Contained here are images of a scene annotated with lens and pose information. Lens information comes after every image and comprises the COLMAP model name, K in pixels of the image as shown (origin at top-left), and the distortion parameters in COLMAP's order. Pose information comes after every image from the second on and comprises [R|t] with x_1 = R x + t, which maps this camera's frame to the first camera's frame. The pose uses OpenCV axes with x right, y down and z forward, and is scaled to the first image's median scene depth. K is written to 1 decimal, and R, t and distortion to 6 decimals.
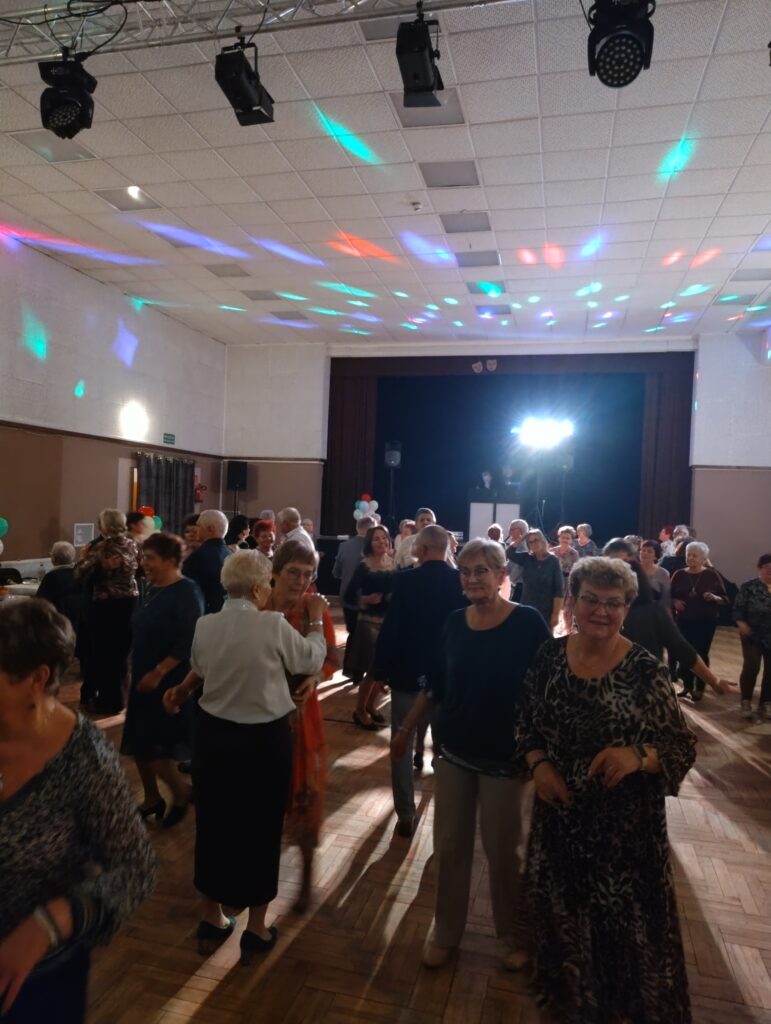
lens RADIAL K [[720.8, 0, 381.5], [0, 720.8, 515.0], [0, 0, 1]] dist [0.029536, -0.019933]
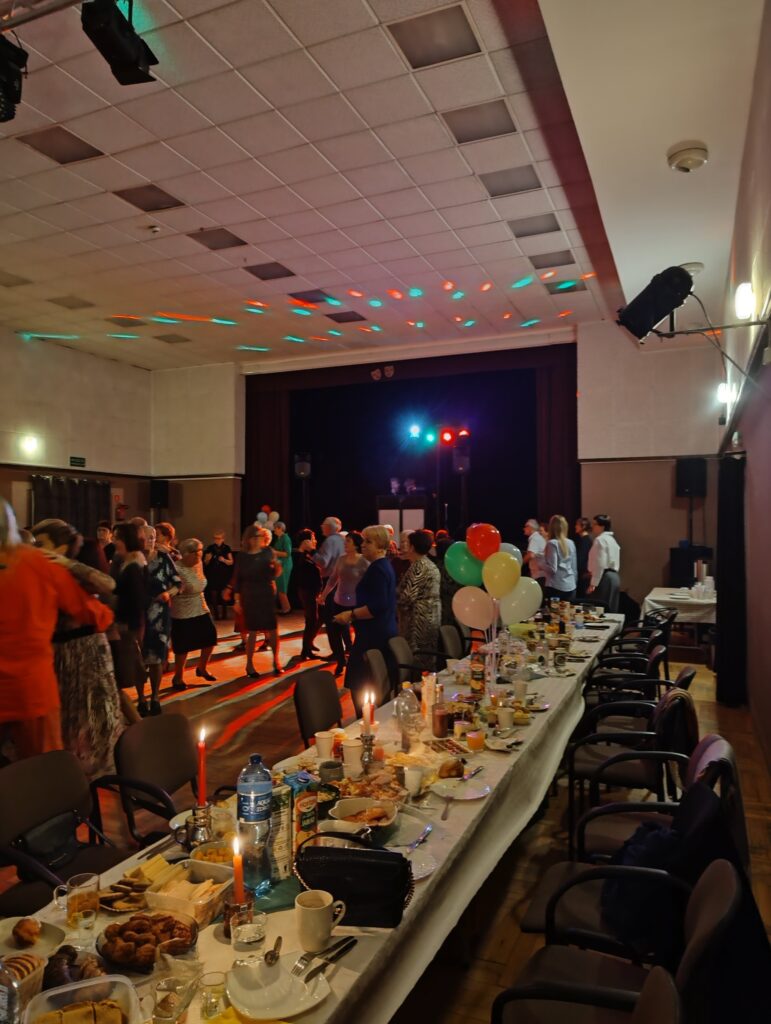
lens RADIAL K [[720.8, 0, 377.8], [0, 720.8, 509.3], [0, 0, 1]] dist [0.029536, -0.019933]
pose [[0.985993, -0.044047, -0.160868, 0.302124], [0.039348, 0.998704, -0.032287, 0.016108], [0.162082, 0.025505, 0.986448, 0.012907]]
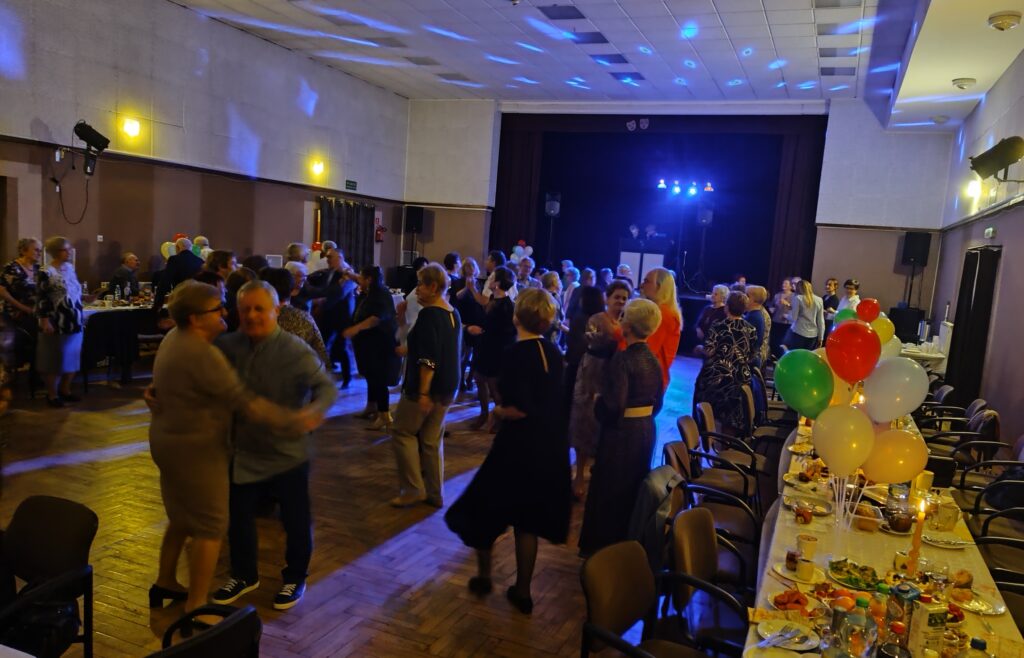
lens RADIAL K [[771.5, 0, 542.0], [0, 771.5, 339.4], [0, 0, 1]] dist [0.038829, 0.012550]
pose [[0.991758, 0.051175, -0.117458, 0.159841], [-0.039557, 0.994282, 0.099194, 0.004515], [0.121863, -0.093730, 0.988111, -0.200851]]
